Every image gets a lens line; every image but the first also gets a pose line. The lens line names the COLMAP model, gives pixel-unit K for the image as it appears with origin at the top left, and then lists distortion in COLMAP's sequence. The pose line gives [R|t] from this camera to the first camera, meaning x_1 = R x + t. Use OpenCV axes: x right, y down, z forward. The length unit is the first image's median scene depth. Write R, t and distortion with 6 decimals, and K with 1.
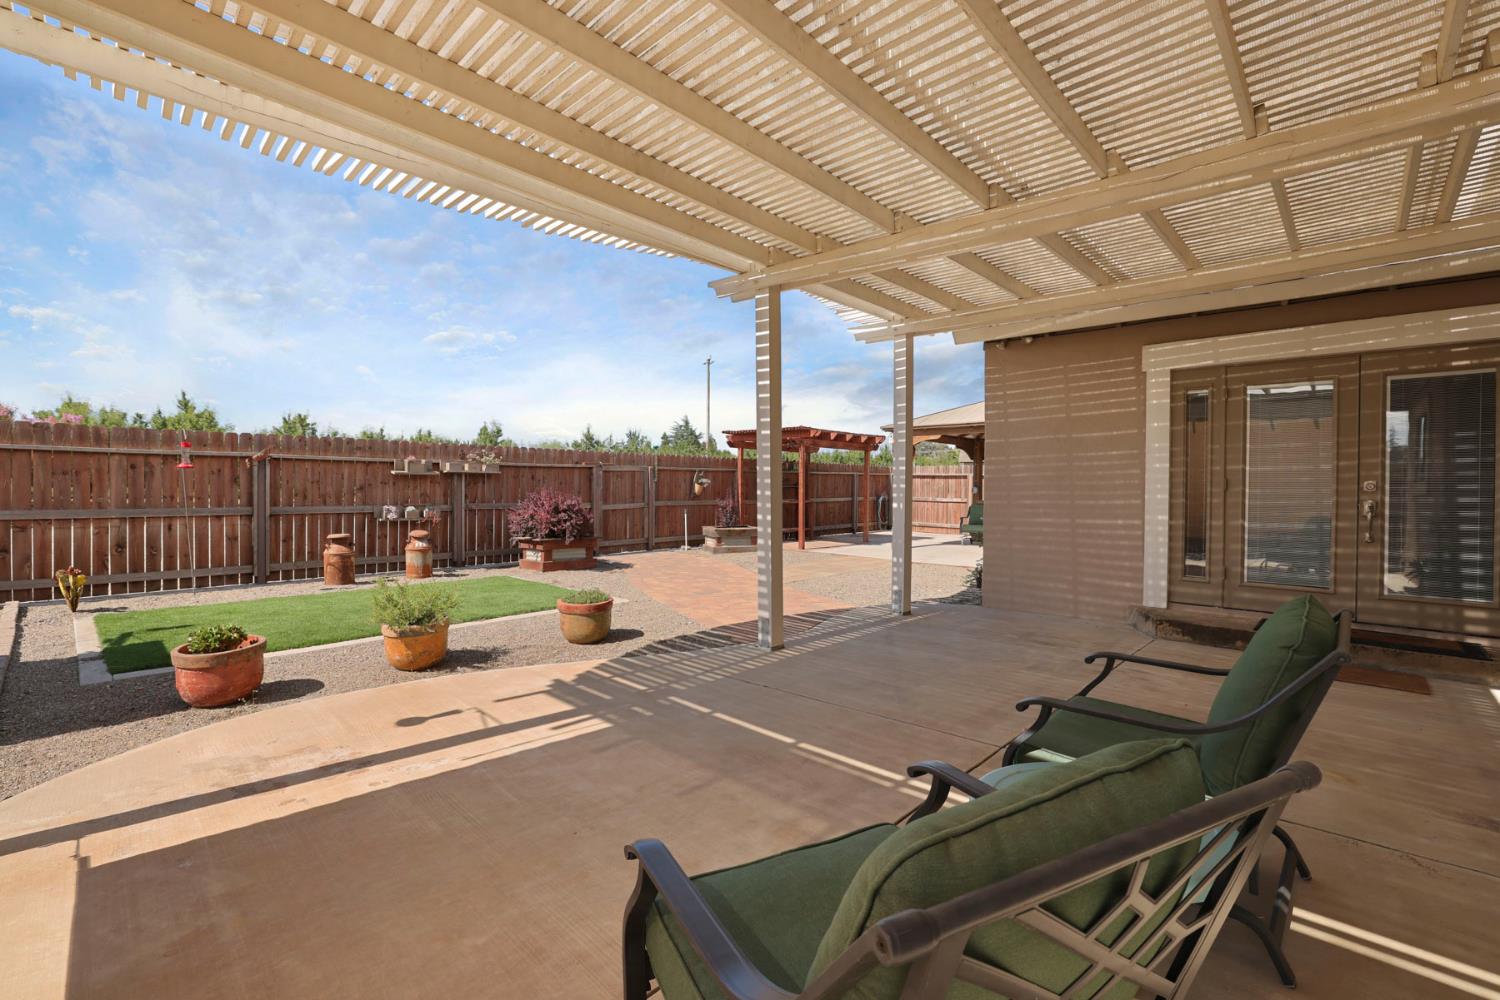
lens RADIAL K [[645.1, 0, 757.8], [0, 645.1, 490.3], [0, 0, 1]] dist [-0.044595, 0.012050]
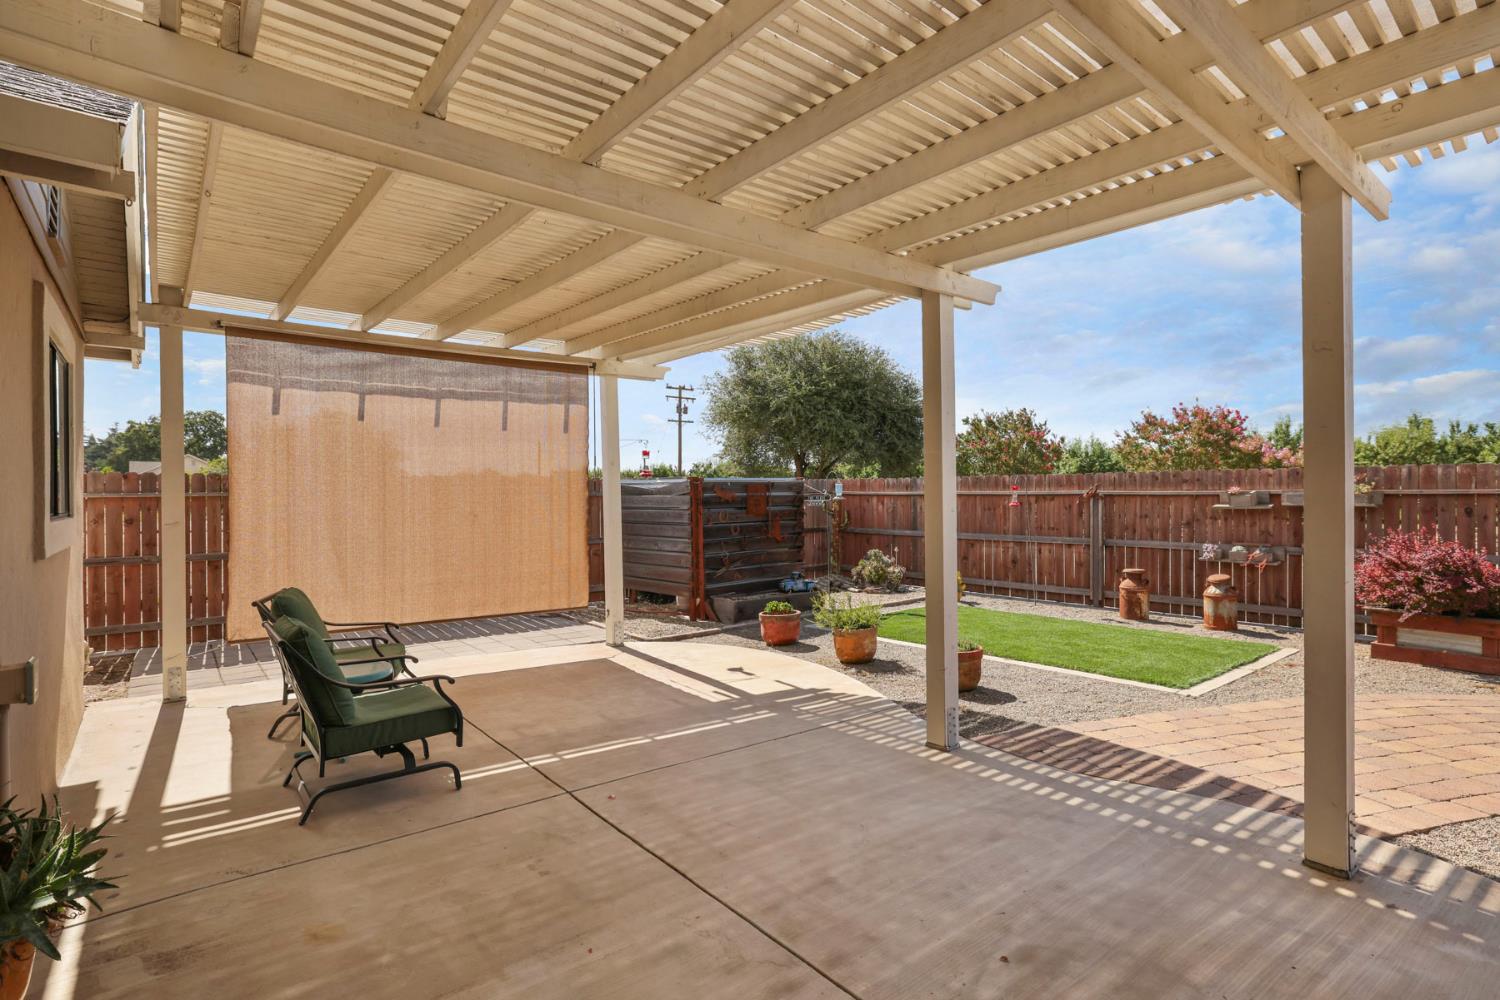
lens RADIAL K [[767.2, 0, 755.7], [0, 767.2, 498.6], [0, 0, 1]] dist [0.000028, 0.000113]
pose [[-0.138434, -0.007325, -0.990345, 0.701951], [-0.003799, 0.999969, -0.006865, -0.035897], [0.990364, 0.002812, -0.138458, 0.638724]]
